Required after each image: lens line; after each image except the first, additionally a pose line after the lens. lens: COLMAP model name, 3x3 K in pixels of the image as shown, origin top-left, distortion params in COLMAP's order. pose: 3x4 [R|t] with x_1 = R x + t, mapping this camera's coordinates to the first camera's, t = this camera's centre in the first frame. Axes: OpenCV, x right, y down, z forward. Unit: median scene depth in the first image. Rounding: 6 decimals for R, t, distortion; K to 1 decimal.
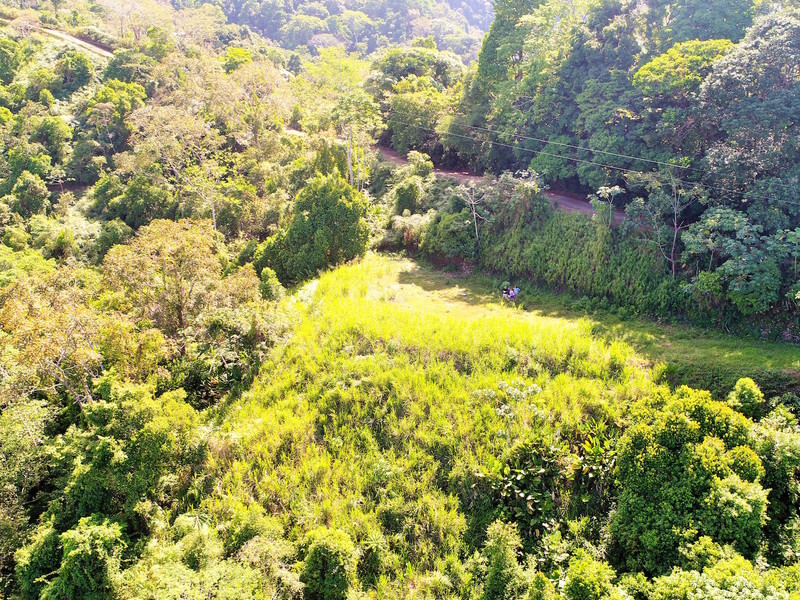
lens RADIAL K [[715.5, 0, 396.4], [0, 715.5, 299.7], [0, 0, 1]] dist [-0.011777, 0.006875]
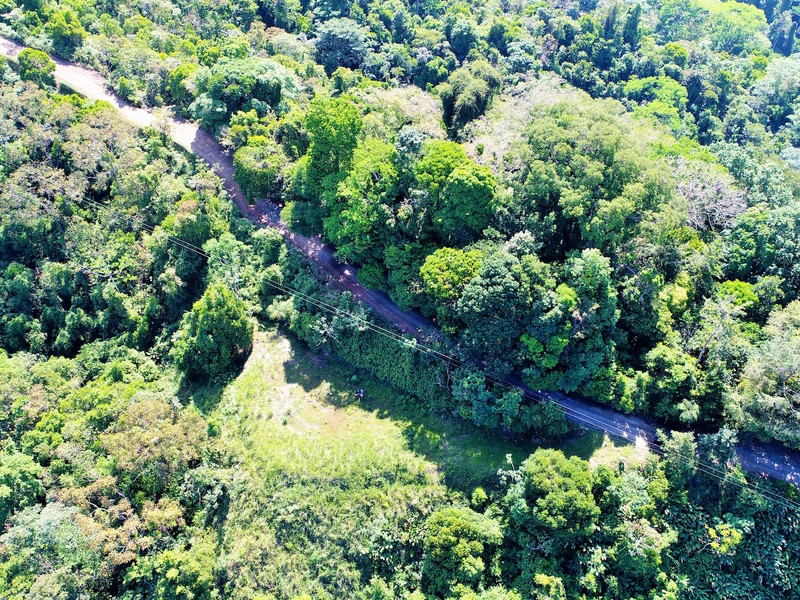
lens RADIAL K [[715.5, 0, 402.8], [0, 715.5, 299.5], [0, 0, 1]] dist [-0.011777, 0.006875]
pose [[0.960458, -0.206488, 0.186770, -0.011452], [0.086463, 0.858846, 0.504884, -1.430333], [-0.264659, -0.468771, 0.842739, -0.457920]]
